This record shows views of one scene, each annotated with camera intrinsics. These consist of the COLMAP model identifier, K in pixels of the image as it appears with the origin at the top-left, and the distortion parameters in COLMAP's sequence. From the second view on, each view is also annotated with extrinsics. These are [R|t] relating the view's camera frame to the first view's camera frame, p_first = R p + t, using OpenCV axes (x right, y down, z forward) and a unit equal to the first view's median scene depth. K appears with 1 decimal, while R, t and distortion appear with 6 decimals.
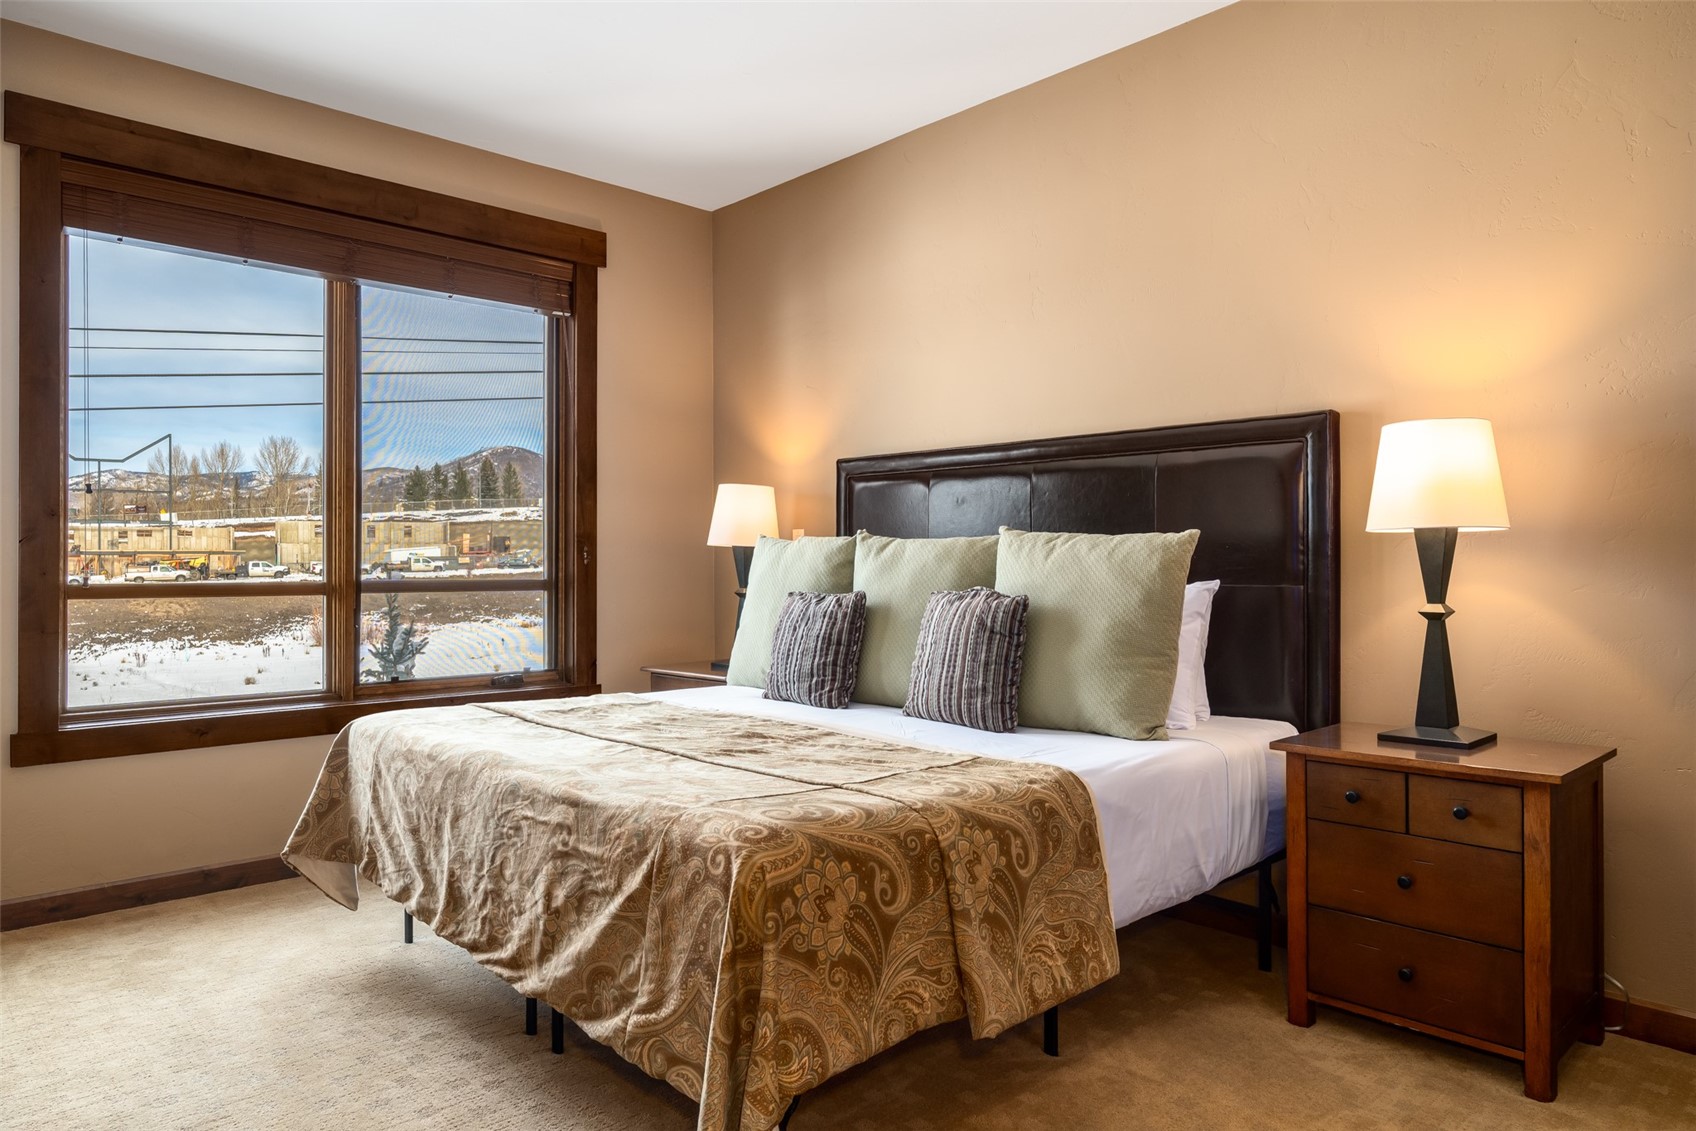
lens RADIAL K [[1098.3, 0, 851.6], [0, 1098.3, 567.5], [0, 0, 1]] dist [-0.008506, -0.000973]
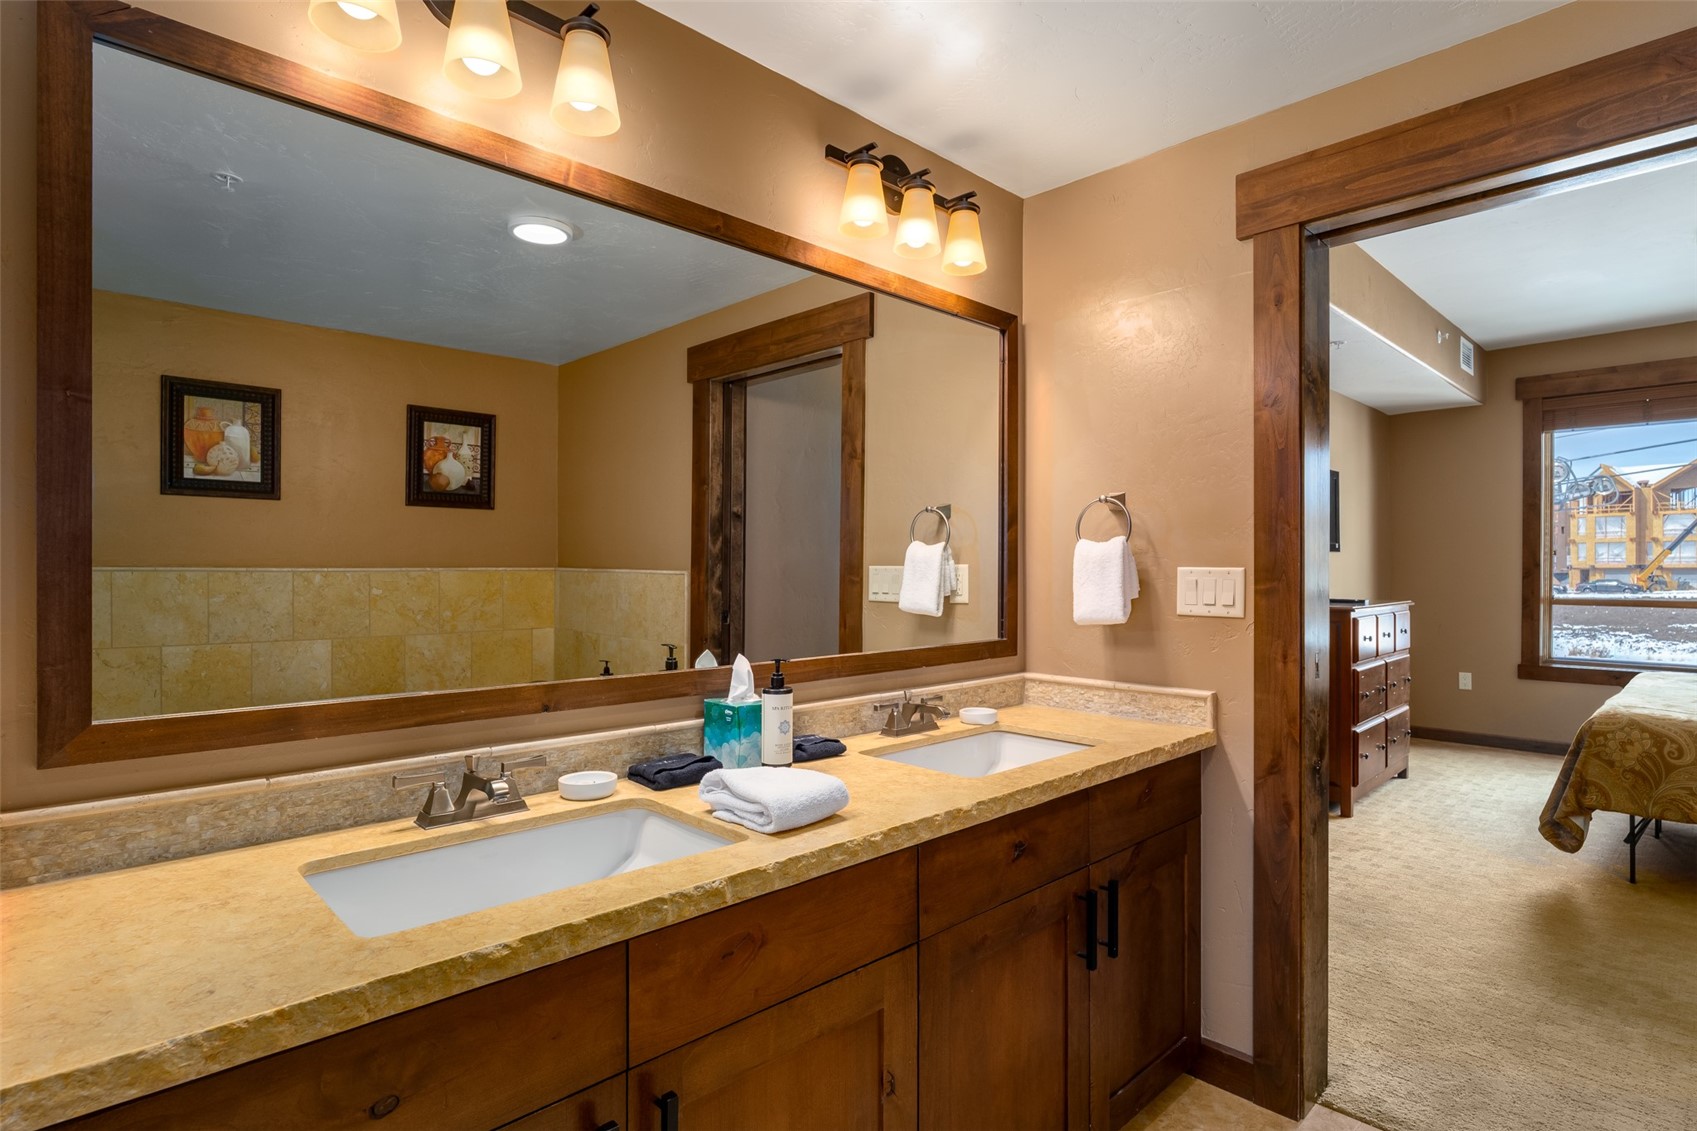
lens RADIAL K [[869.6, 0, 848.0], [0, 869.6, 563.8], [0, 0, 1]] dist [-0.006687, -0.000493]
pose [[-0.002640, -0.003434, -0.999991, 1.751876], [-0.007395, 0.999967, -0.003414, -0.063873], [0.999969, 0.007386, -0.002665, -0.643175]]
